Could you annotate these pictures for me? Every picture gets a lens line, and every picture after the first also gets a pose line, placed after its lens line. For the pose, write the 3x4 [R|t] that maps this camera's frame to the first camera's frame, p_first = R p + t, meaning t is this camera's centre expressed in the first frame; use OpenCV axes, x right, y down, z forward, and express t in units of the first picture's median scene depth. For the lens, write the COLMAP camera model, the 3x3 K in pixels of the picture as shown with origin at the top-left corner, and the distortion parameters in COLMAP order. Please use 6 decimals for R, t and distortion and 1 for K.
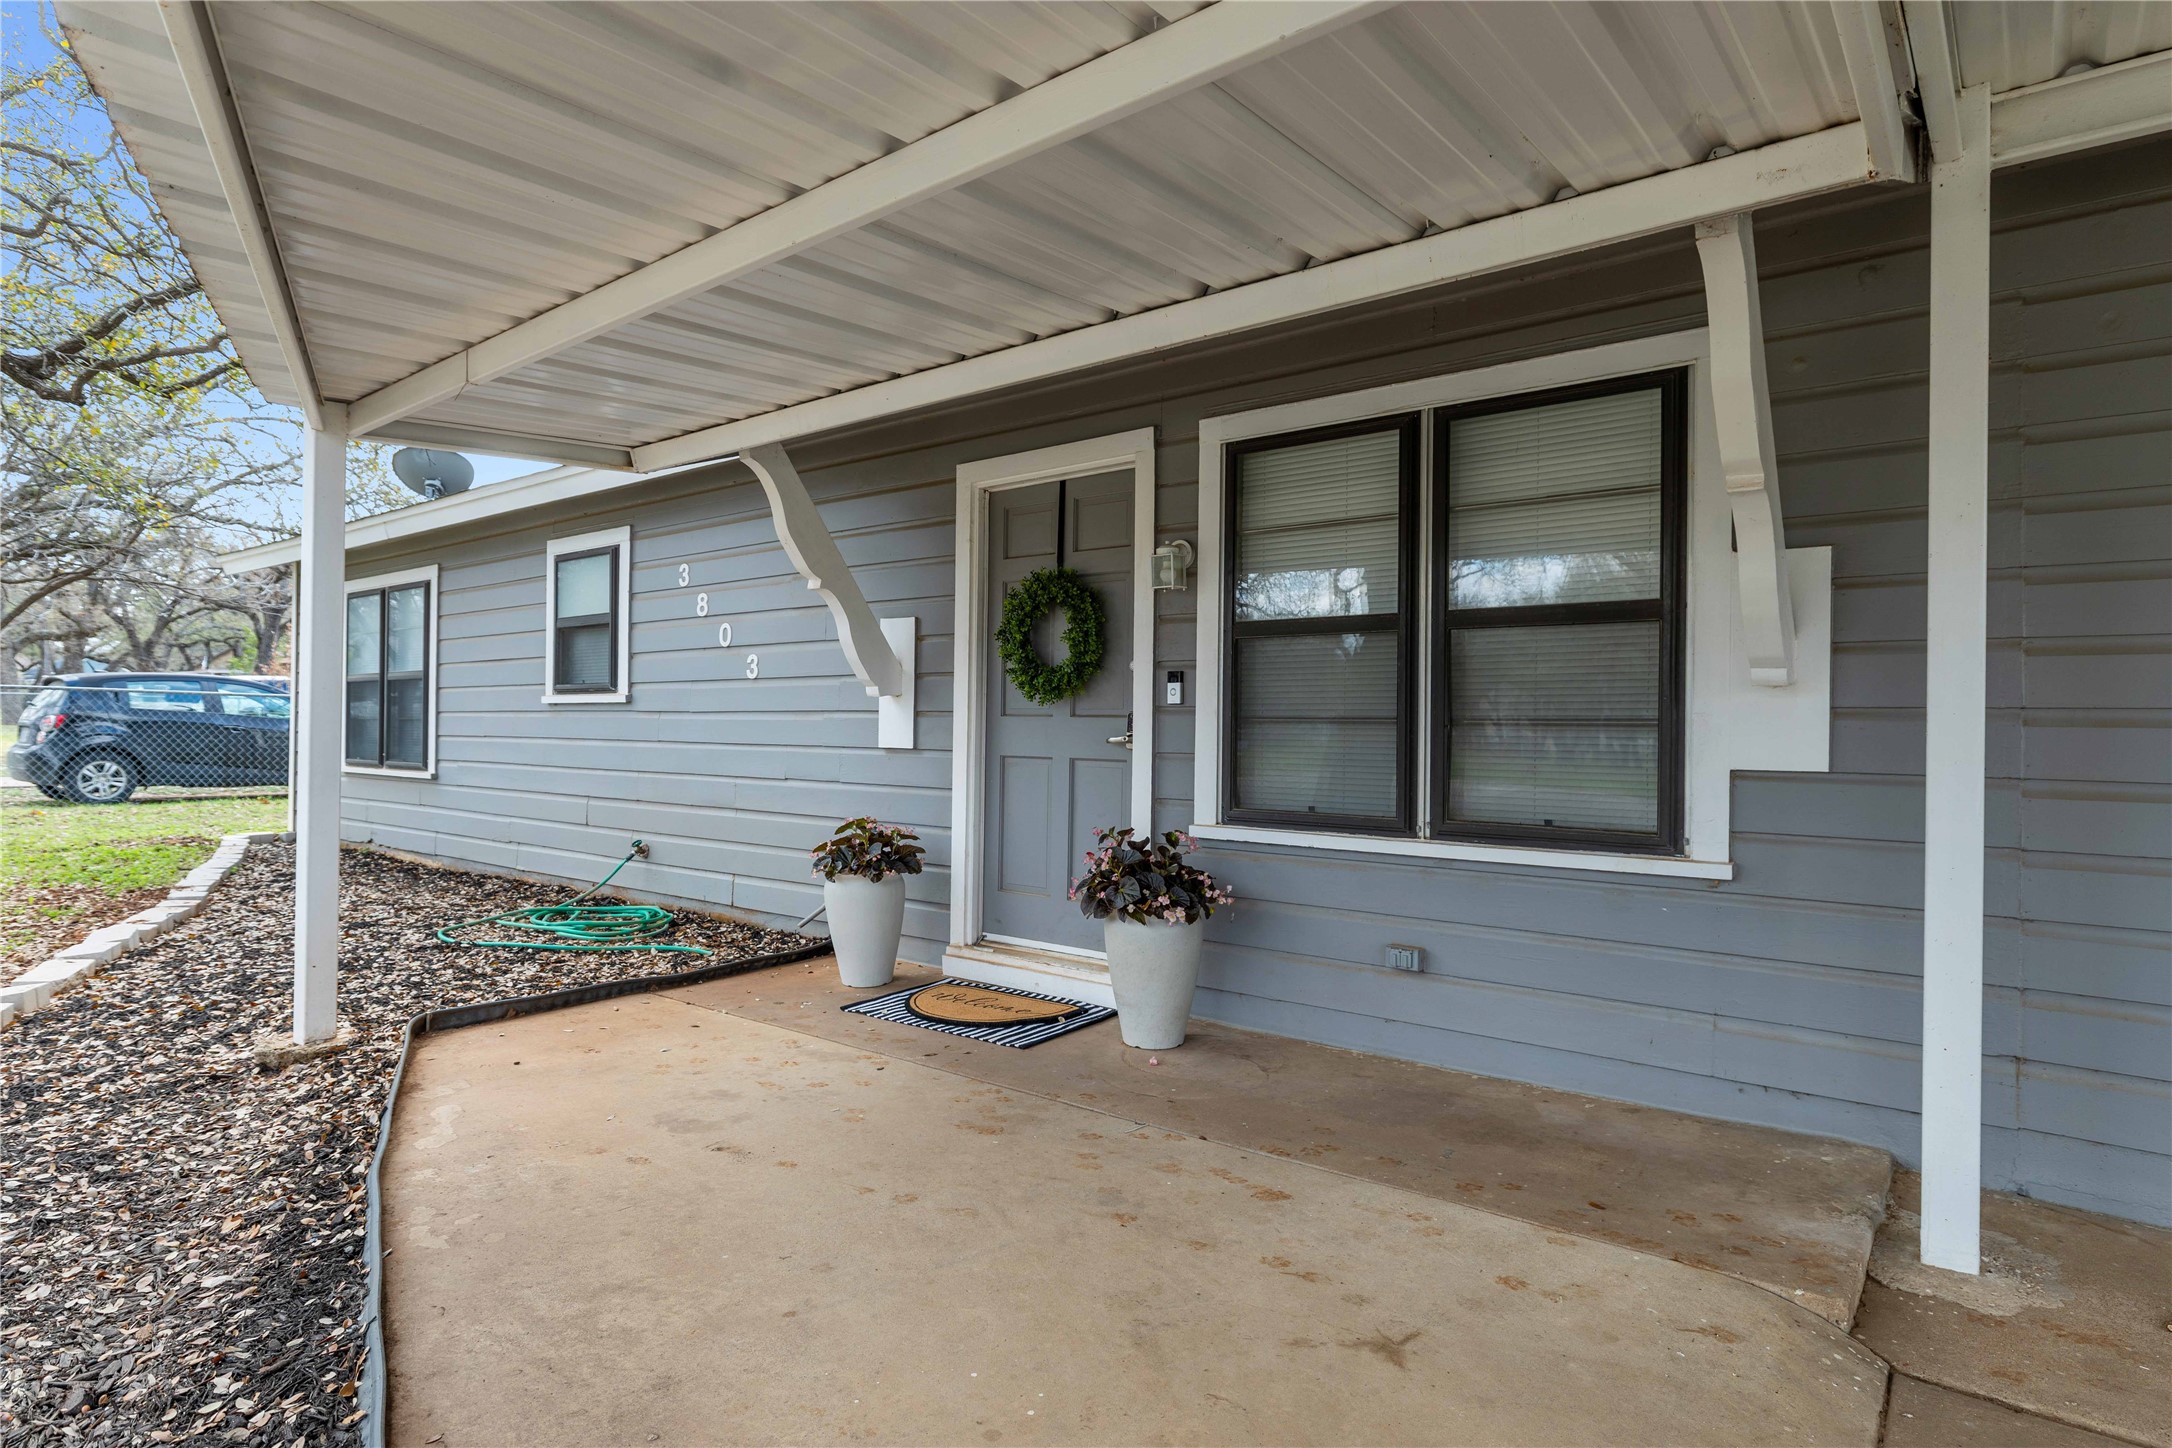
lens RADIAL K [[1185.5, 0, 1072.4], [0, 1185.5, 723.5], [0, 0, 1]] dist [0.005297, 0.001831]
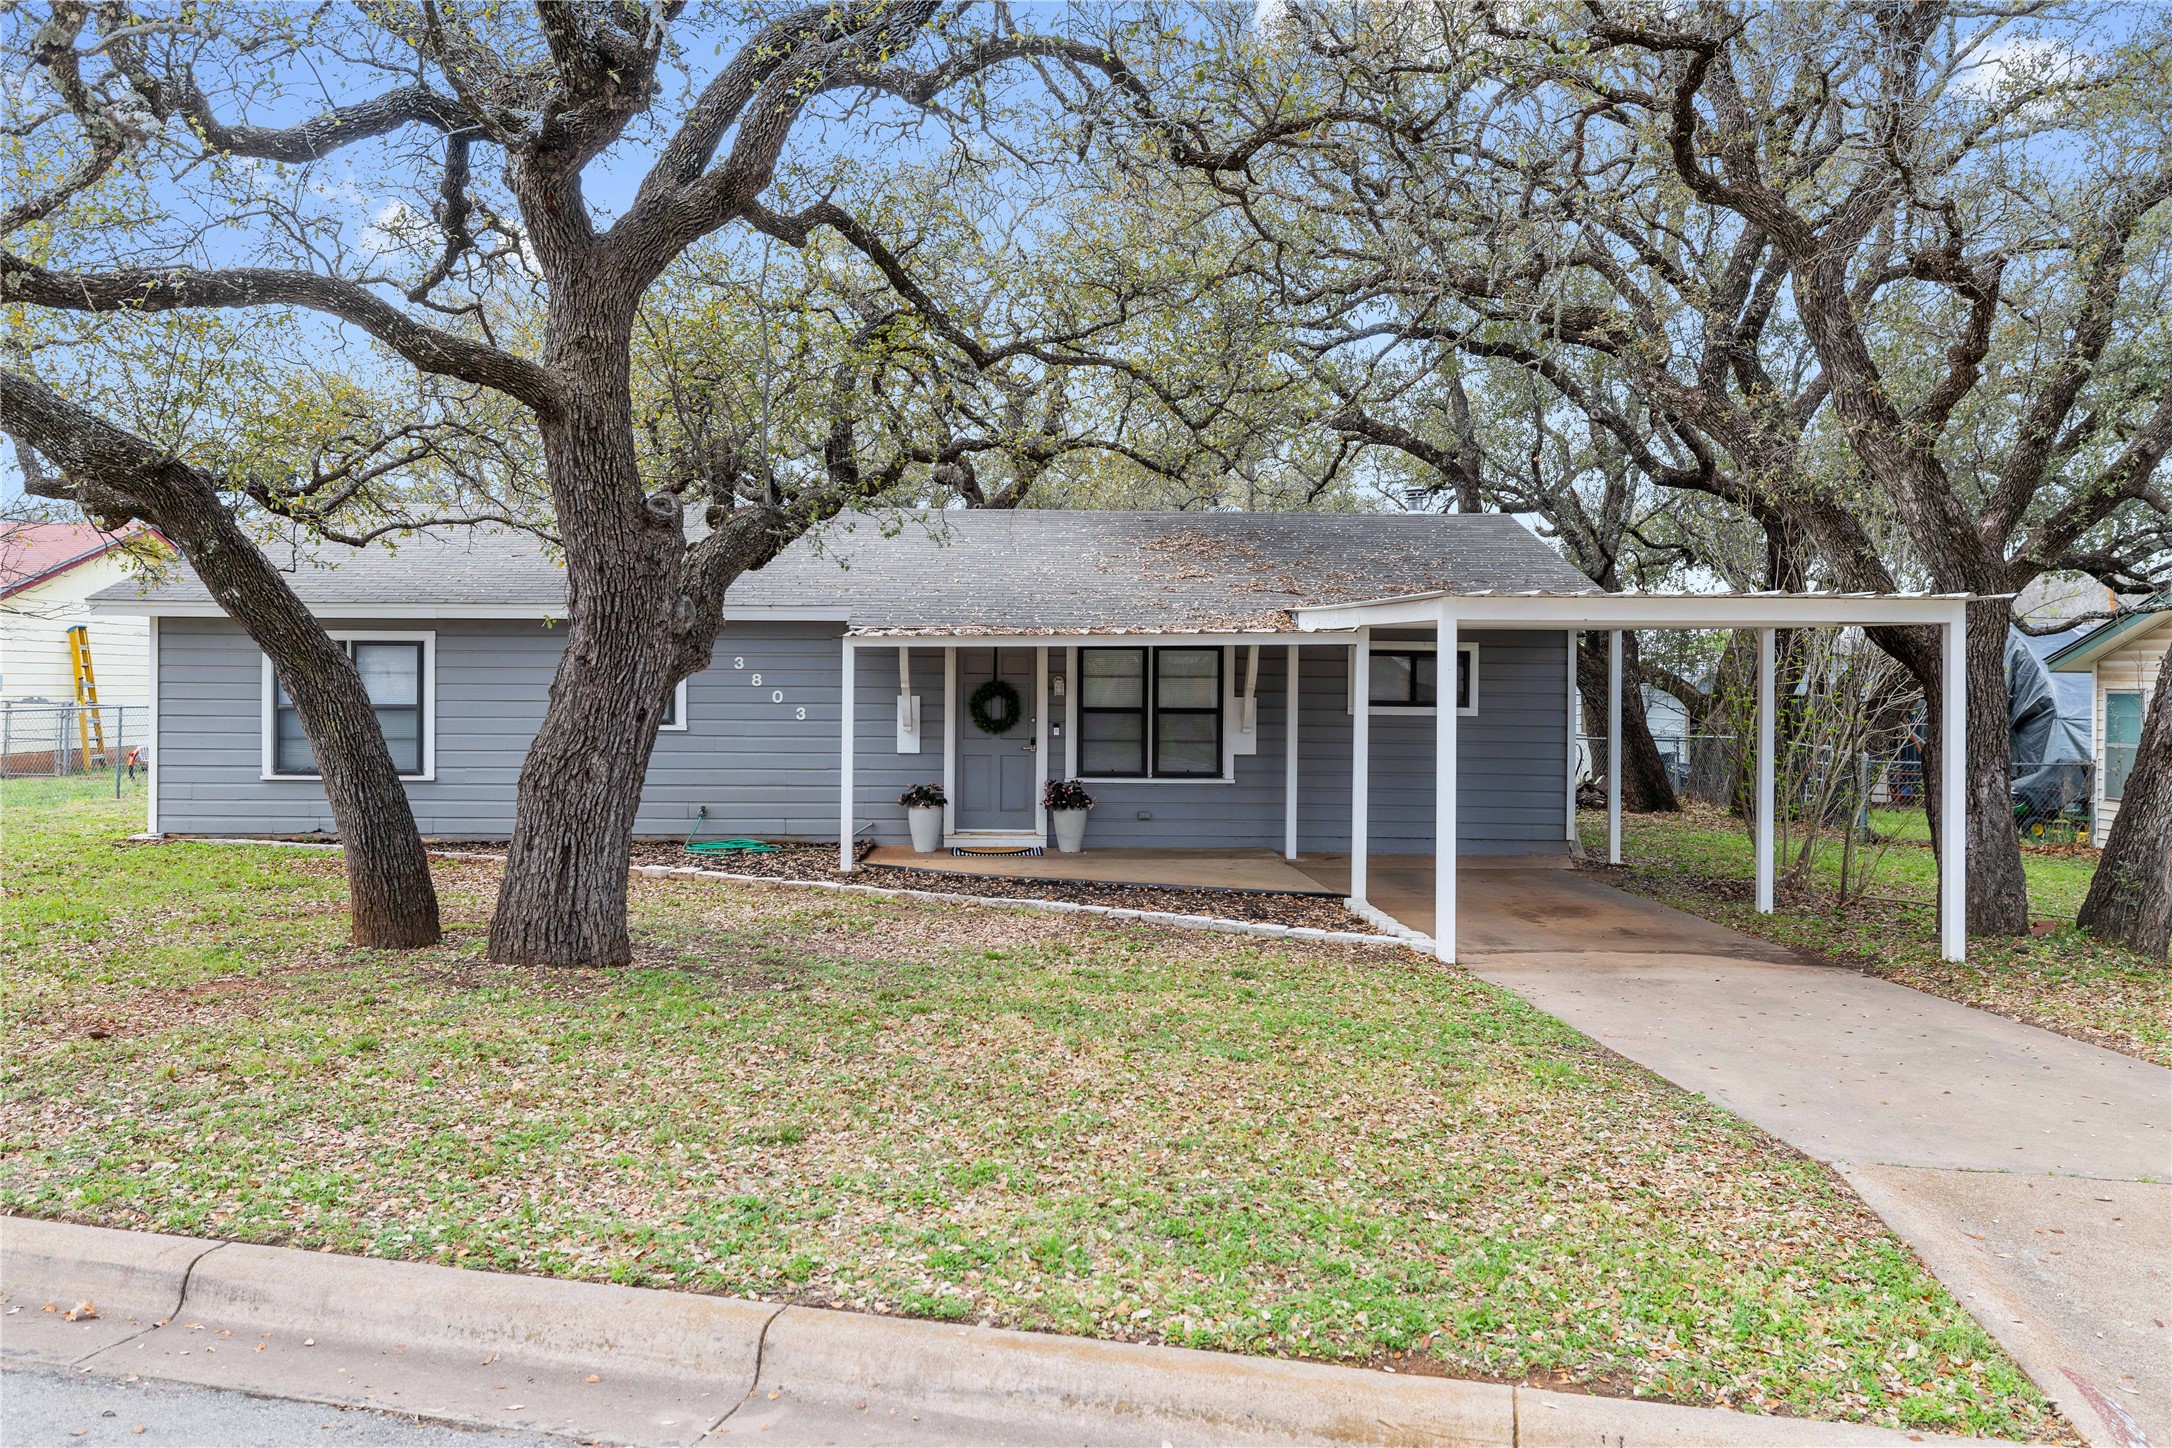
lens RADIAL K [[1617.2, 0, 1098.3], [0, 1617.2, 688.6], [0, 0, 1]] dist [0.007816, -0.001446]
pose [[0.753868, -0.005758, 0.657001, -2.287093], [-0.002229, 0.999933, 0.011321, -0.165874], [-0.657022, -0.009999, 0.753805, -1.880492]]
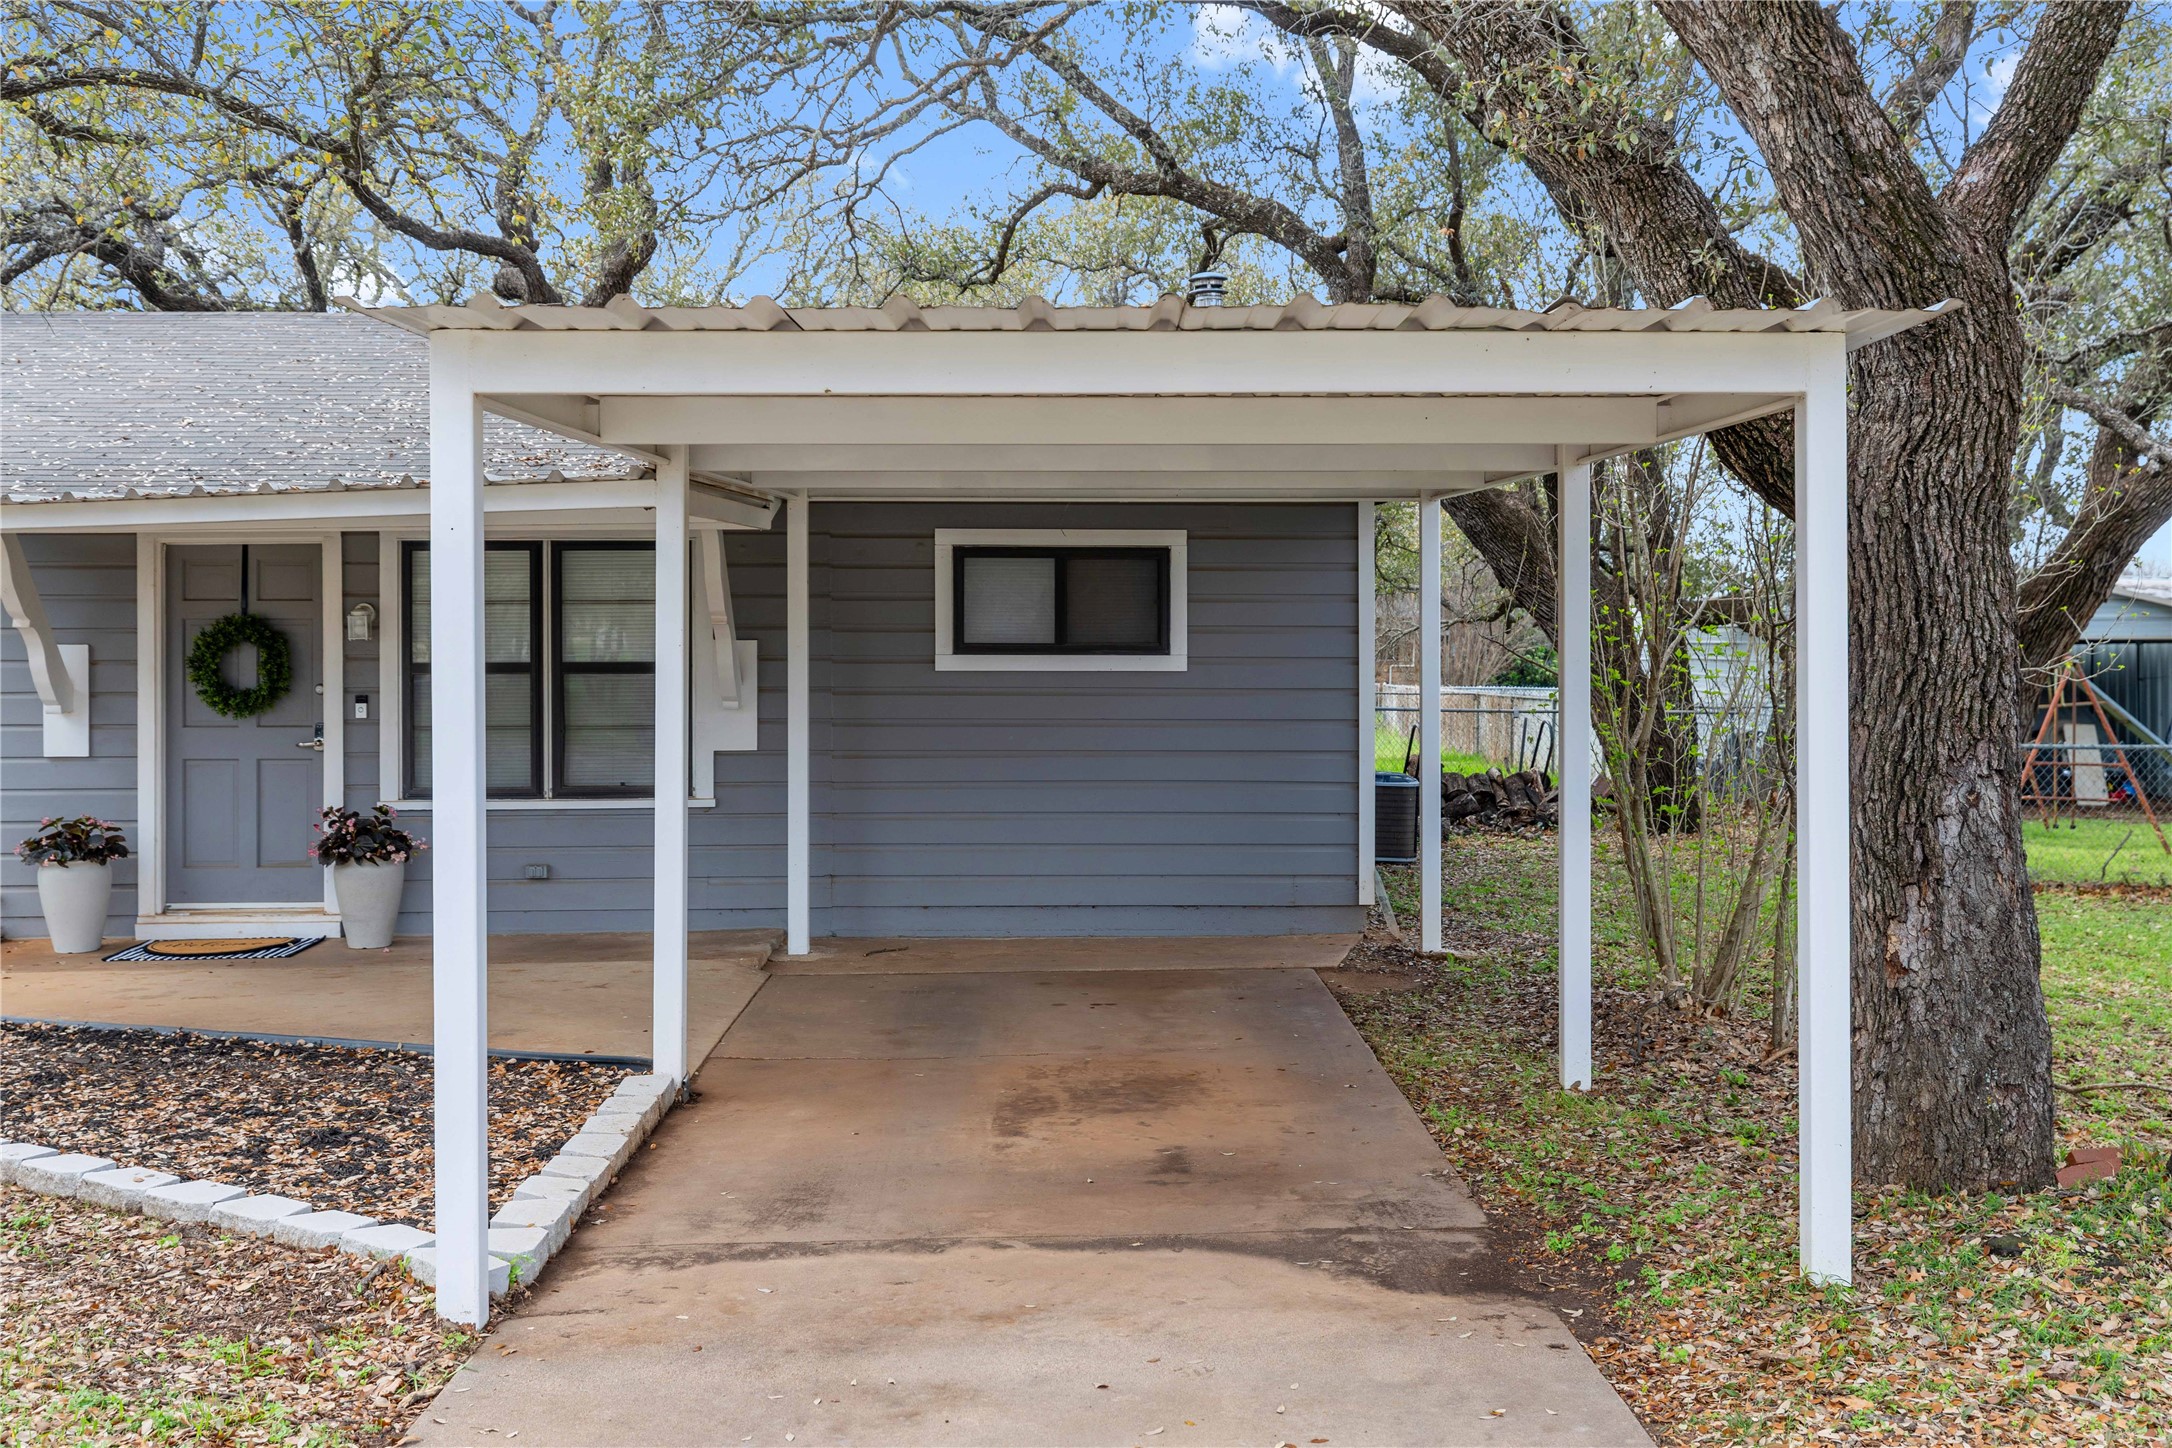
lens RADIAL K [[2158.3, 0, 1225.7], [0, 2158.3, 669.4], [0, 0, 1]] dist [0.006716, 0.000000]
pose [[0.737132, -0.019193, 0.675476, -0.888343], [0.009156, 0.999788, 0.018415, -0.111567], [-0.675686, -0.007389, 0.737152, -1.589937]]
